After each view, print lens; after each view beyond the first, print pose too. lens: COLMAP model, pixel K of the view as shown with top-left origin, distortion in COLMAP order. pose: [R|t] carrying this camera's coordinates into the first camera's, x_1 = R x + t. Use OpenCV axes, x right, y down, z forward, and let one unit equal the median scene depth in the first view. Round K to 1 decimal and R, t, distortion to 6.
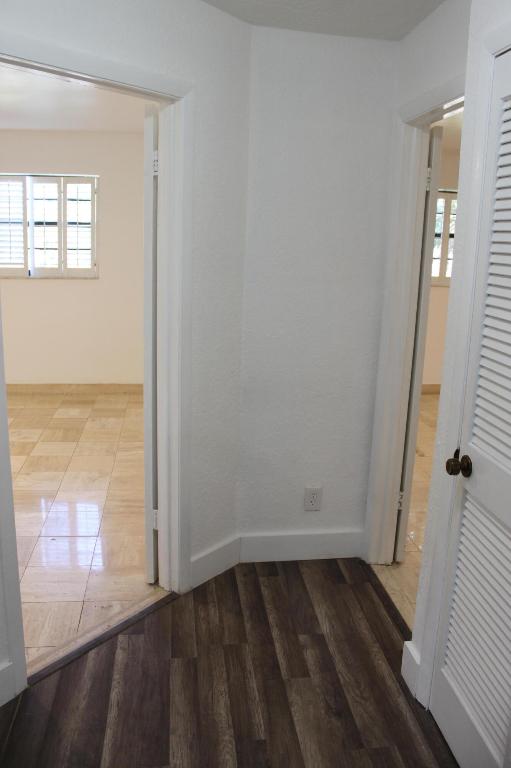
lens RADIAL K [[634.2, 0, 256.1], [0, 634.2, 374.1], [0, 0, 1]] dist [-0.165174, 0.146703]
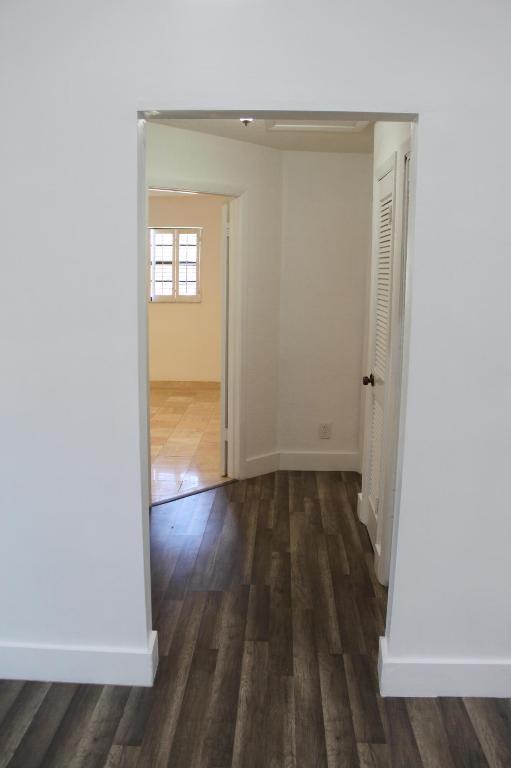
lens RADIAL K [[634.2, 0, 256.1], [0, 634.2, 374.1], [0, 0, 1]] dist [-0.165174, 0.146703]
pose [[0.985974, 0.009138, -0.166651, 0.113071], [-0.018717, 0.998256, -0.055996, 0.090683], [0.165848, 0.058330, 0.984425, -0.380685]]
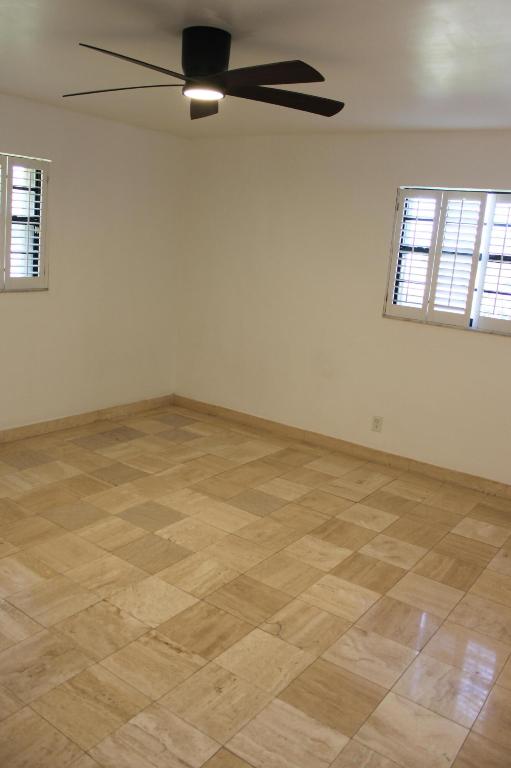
lens RADIAL K [[634.2, 0, 256.1], [0, 634.2, 374.1], [0, 0, 1]] dist [-0.165174, 0.146703]
pose [[0.725714, 0.164652, -0.668003, -0.053130], [-0.206224, 0.978355, 0.017109, -0.074836], [0.656361, 0.125342, 0.743962, 0.340868]]
